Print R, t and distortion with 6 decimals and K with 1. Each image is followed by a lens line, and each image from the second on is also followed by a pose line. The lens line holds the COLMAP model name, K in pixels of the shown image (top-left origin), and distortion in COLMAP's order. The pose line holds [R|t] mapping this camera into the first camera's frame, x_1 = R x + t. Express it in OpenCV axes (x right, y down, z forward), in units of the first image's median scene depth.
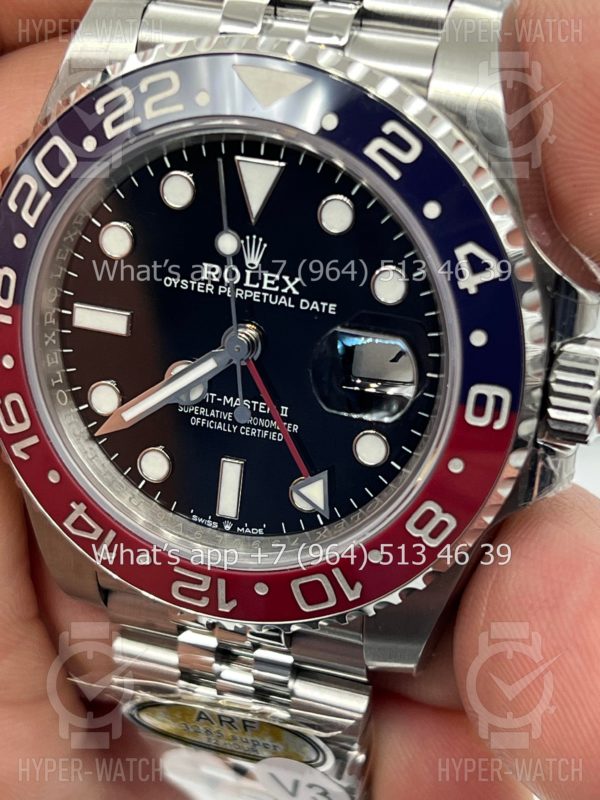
lens RADIAL K [[1837.5, 0, 300.6], [0, 1837.5, 399.6], [0, 0, 1]] dist [0.287768, 0.000000]
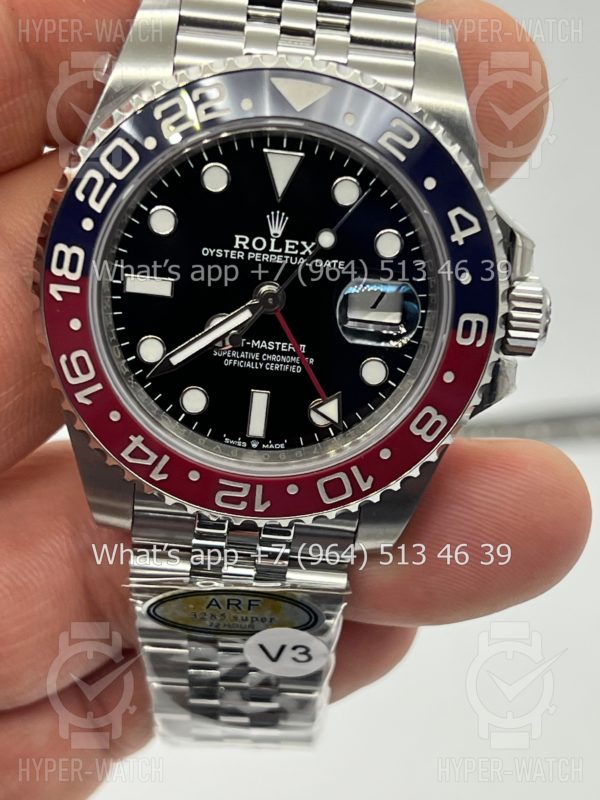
lens RADIAL K [[1837.5, 0, 287.4], [0, 1837.5, 395.9], [0, 0, 1]] dist [0.287768, 0.000000]
pose [[0.944678, -0.069855, 0.320475, -0.434084], [0.077980, 0.996876, -0.012573, 0.054963], [-0.318596, 0.036868, 0.947173, -0.207575]]
